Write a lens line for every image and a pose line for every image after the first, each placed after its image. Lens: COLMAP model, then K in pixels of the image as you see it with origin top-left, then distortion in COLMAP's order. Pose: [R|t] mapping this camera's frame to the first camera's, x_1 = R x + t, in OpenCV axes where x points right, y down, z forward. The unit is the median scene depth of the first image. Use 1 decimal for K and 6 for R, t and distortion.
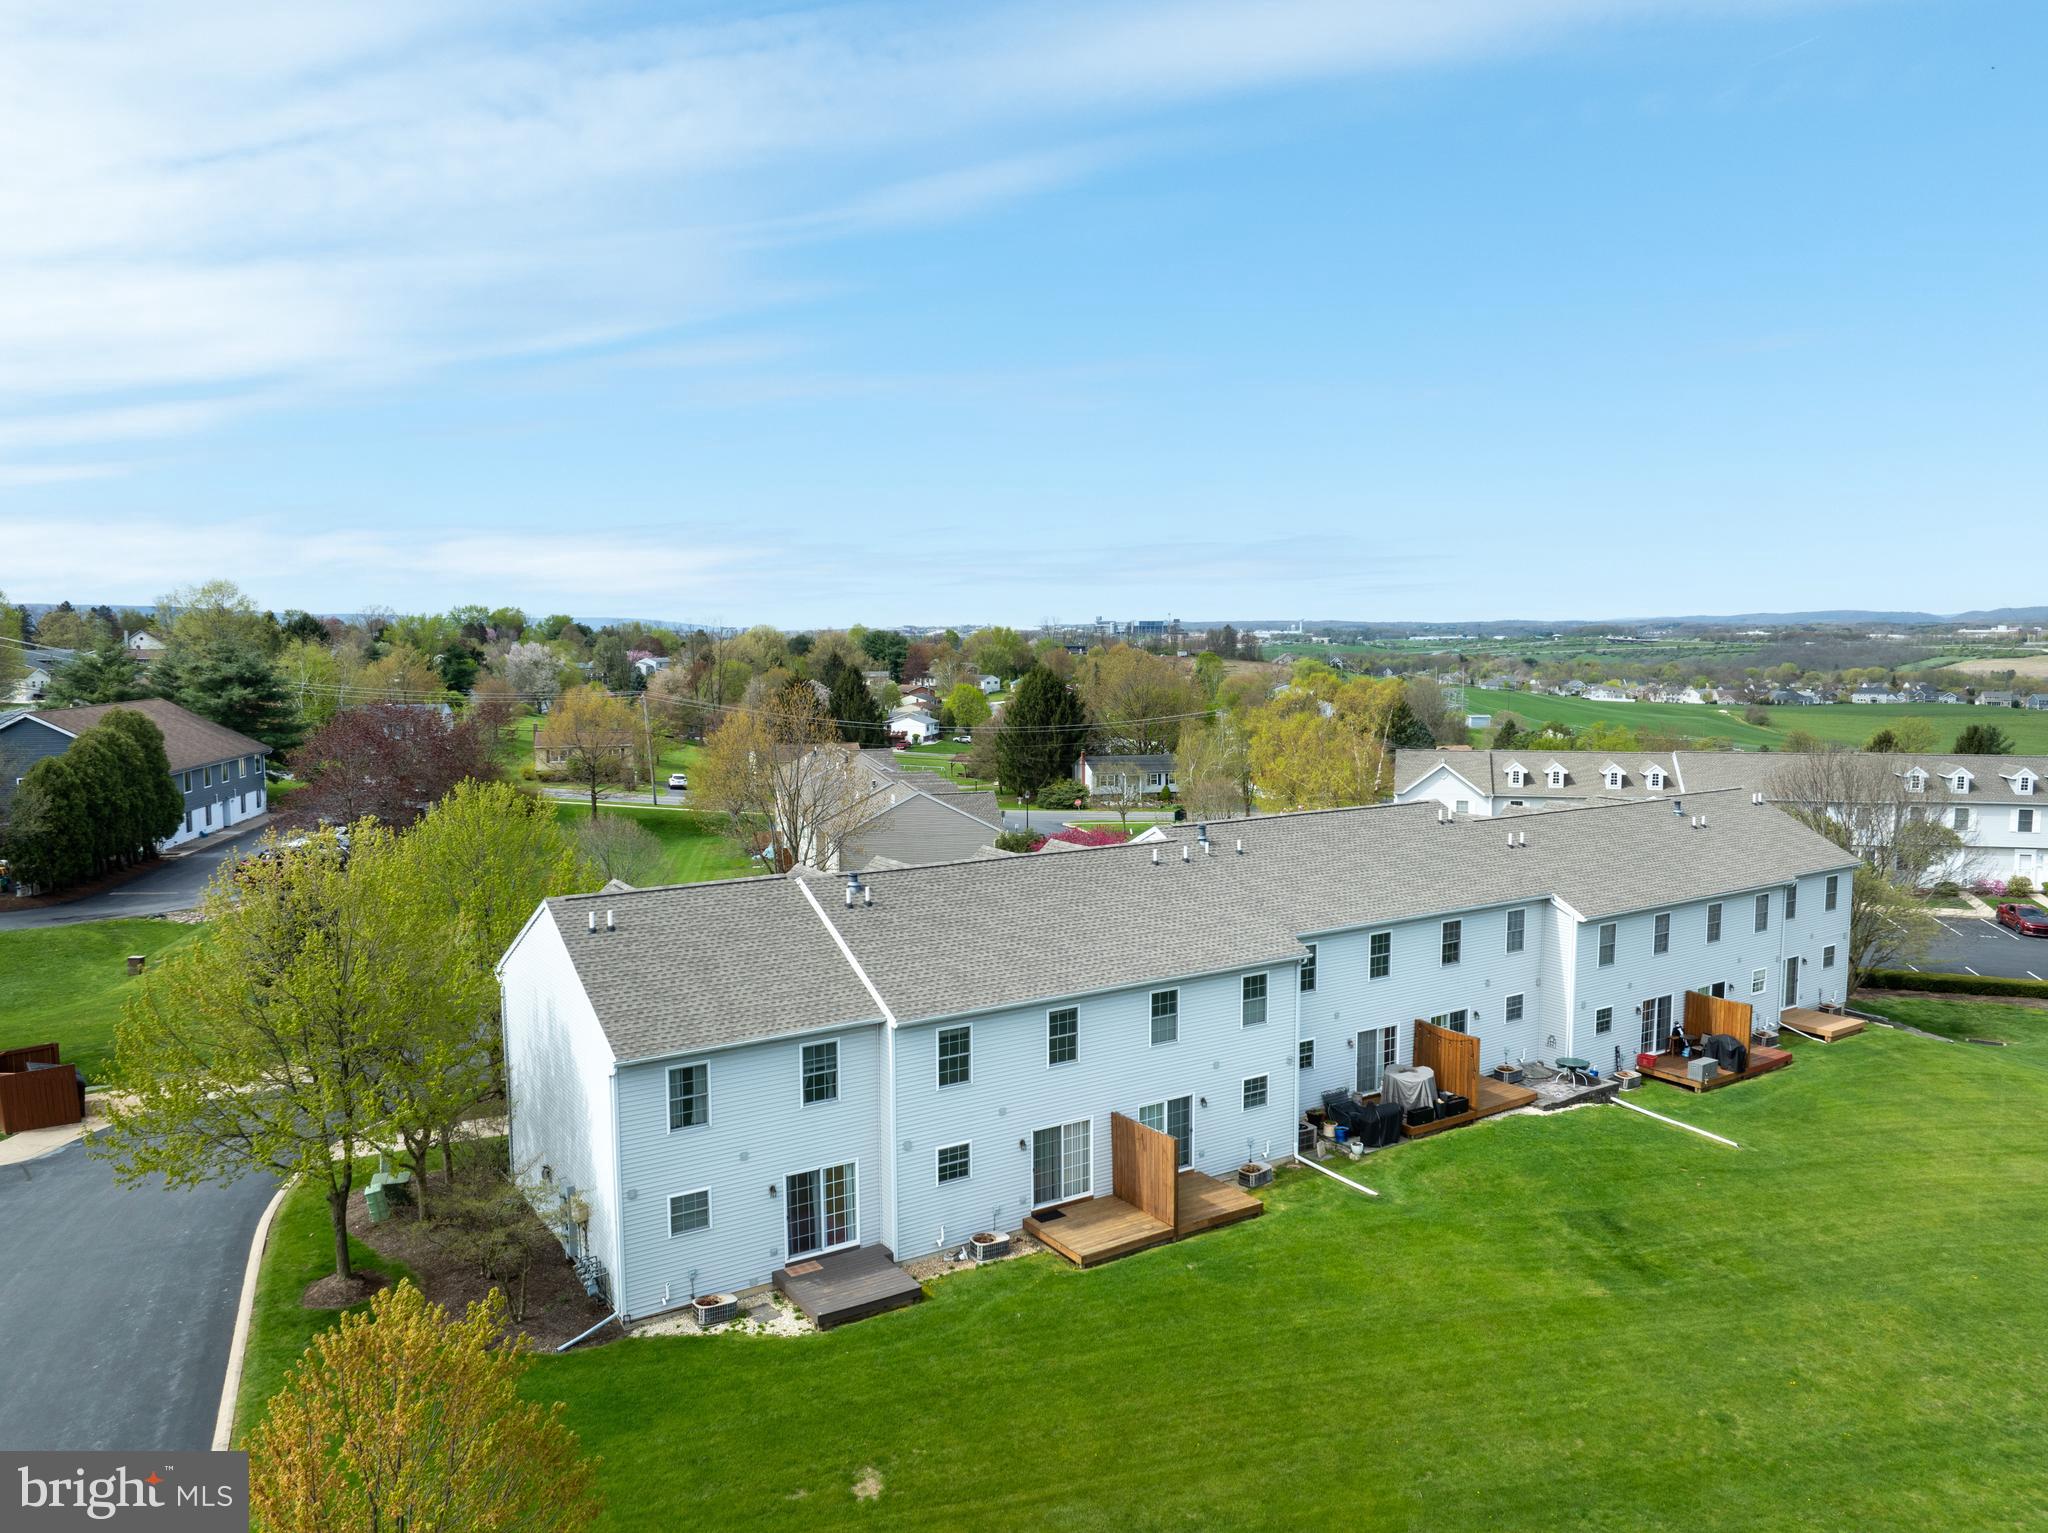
lens RADIAL K [[1448.3, 0, 1024.0], [0, 1448.3, 766.5], [0, 0, 1]] dist [-0.034094, -0.003192]
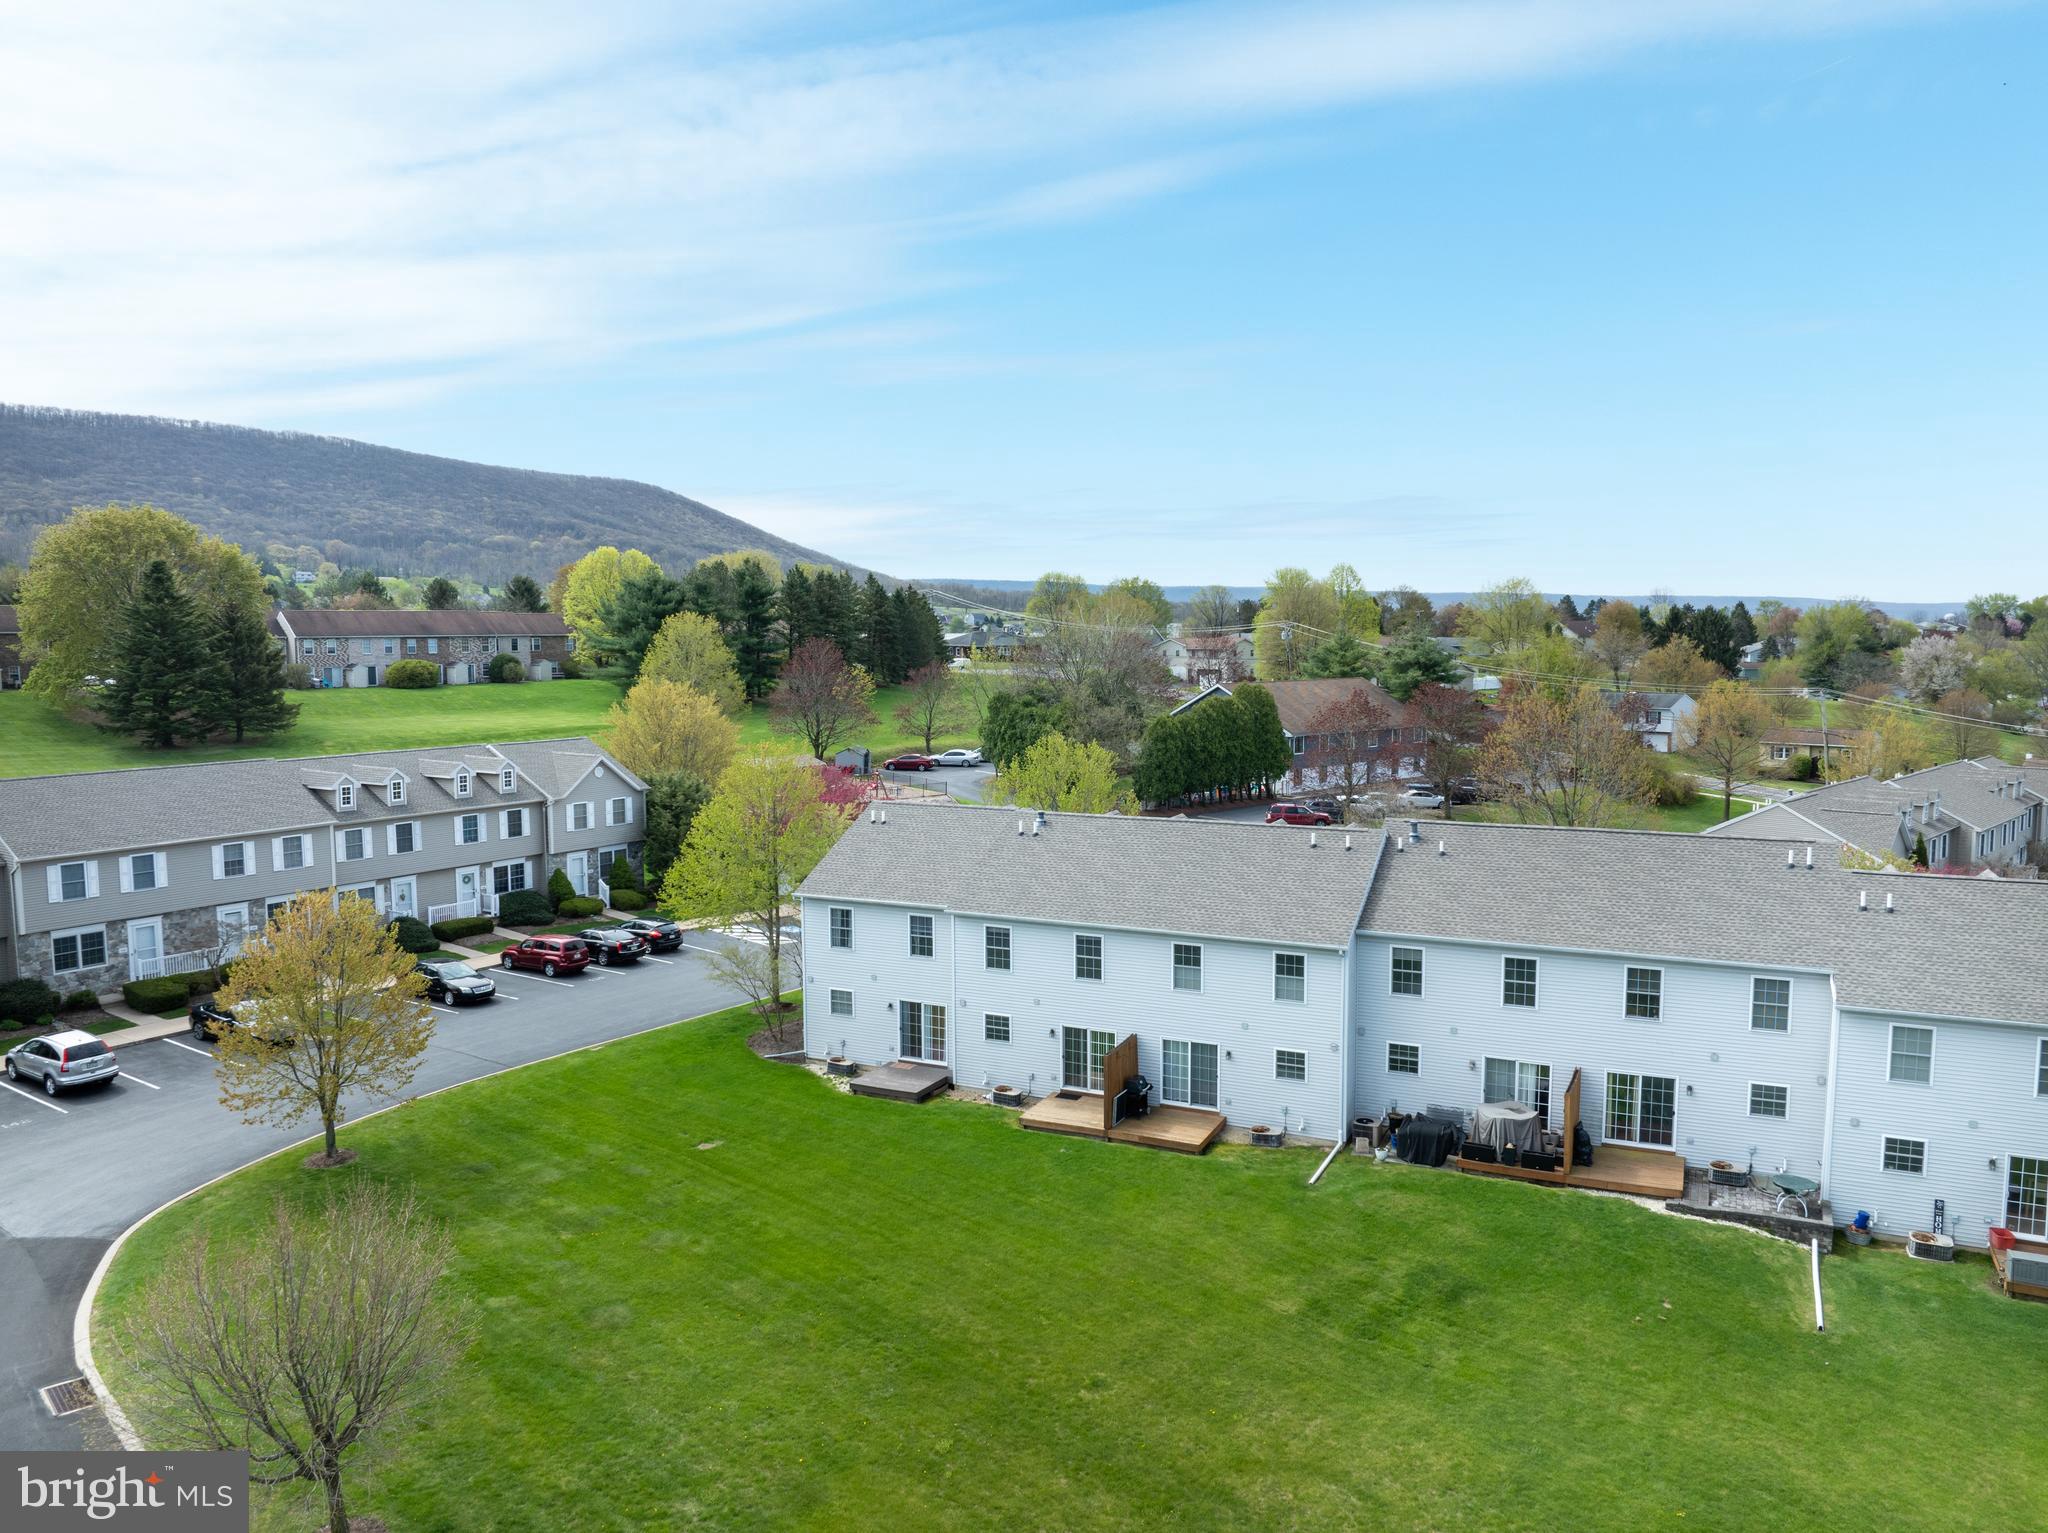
lens RADIAL K [[1448.3, 0, 1024.0], [0, 1448.3, 766.5], [0, 0, 1]] dist [-0.034094, -0.003192]
pose [[0.514074, 0.080860, -0.853926, 1.045237], [-0.074406, 0.995998, 0.049520, -0.034008], [0.854512, 0.038080, 0.518033, 0.302794]]
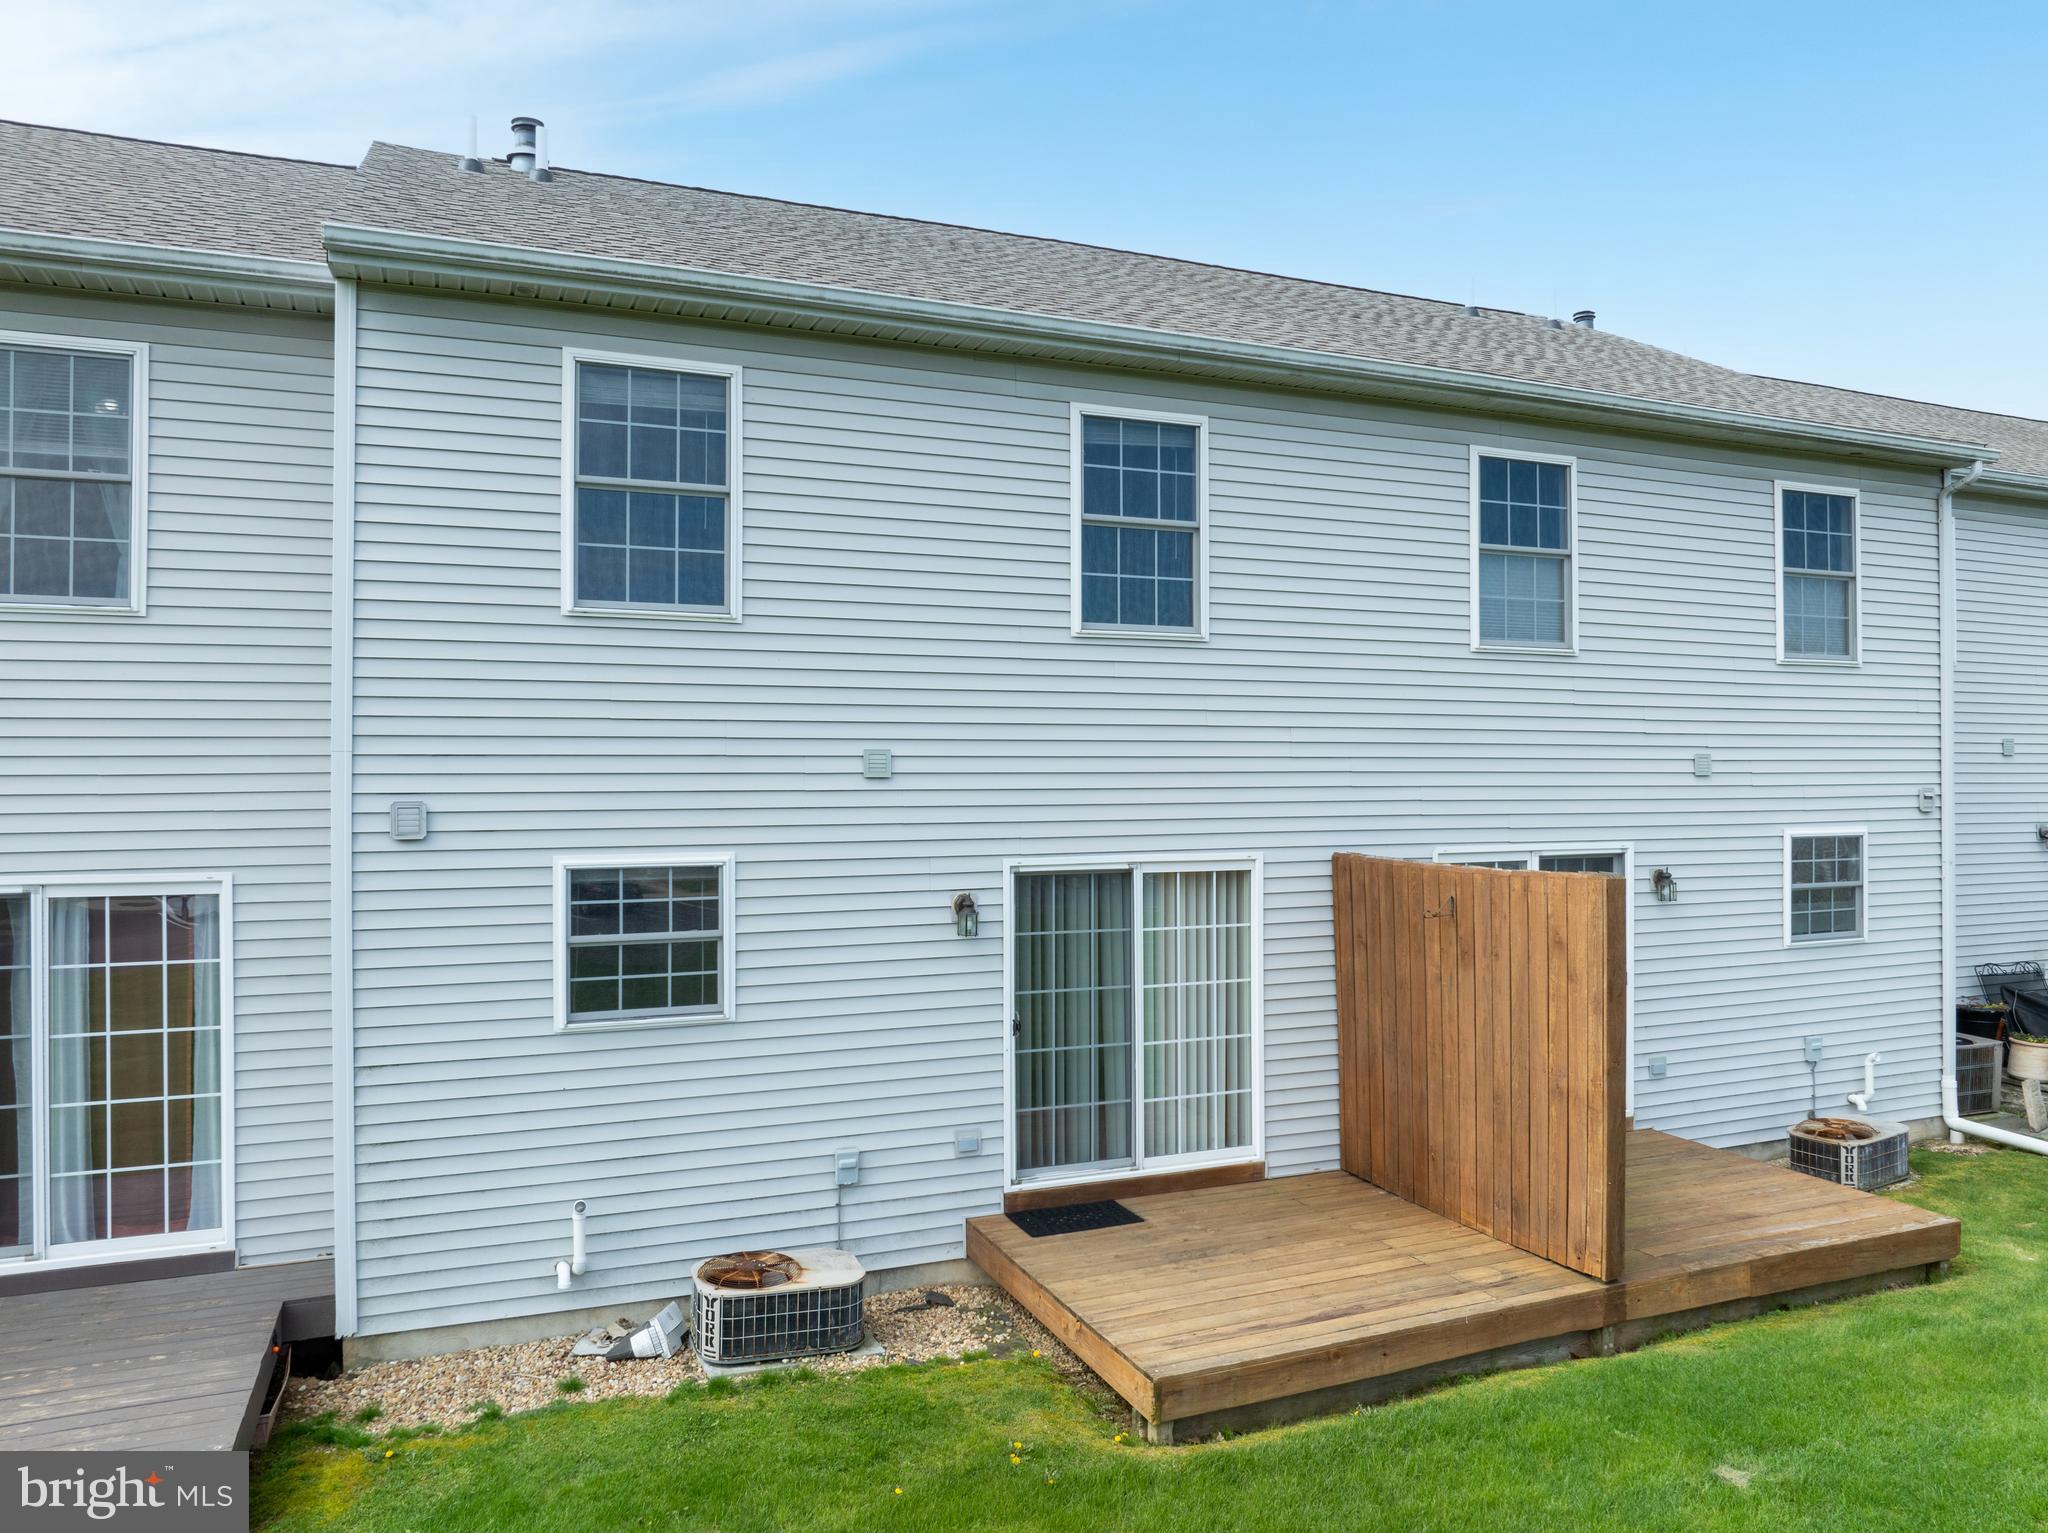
lens RADIAL K [[1448.3, 0, 1024.0], [0, 1448.3, 766.5], [0, 0, 1]] dist [-0.034094, -0.003192]
pose [[0.982591, 0.000934, -0.185777, 0.055392], [-0.018893, 0.995305, -0.094921, 0.256288], [0.184816, 0.096779, 0.977996, 0.741419]]
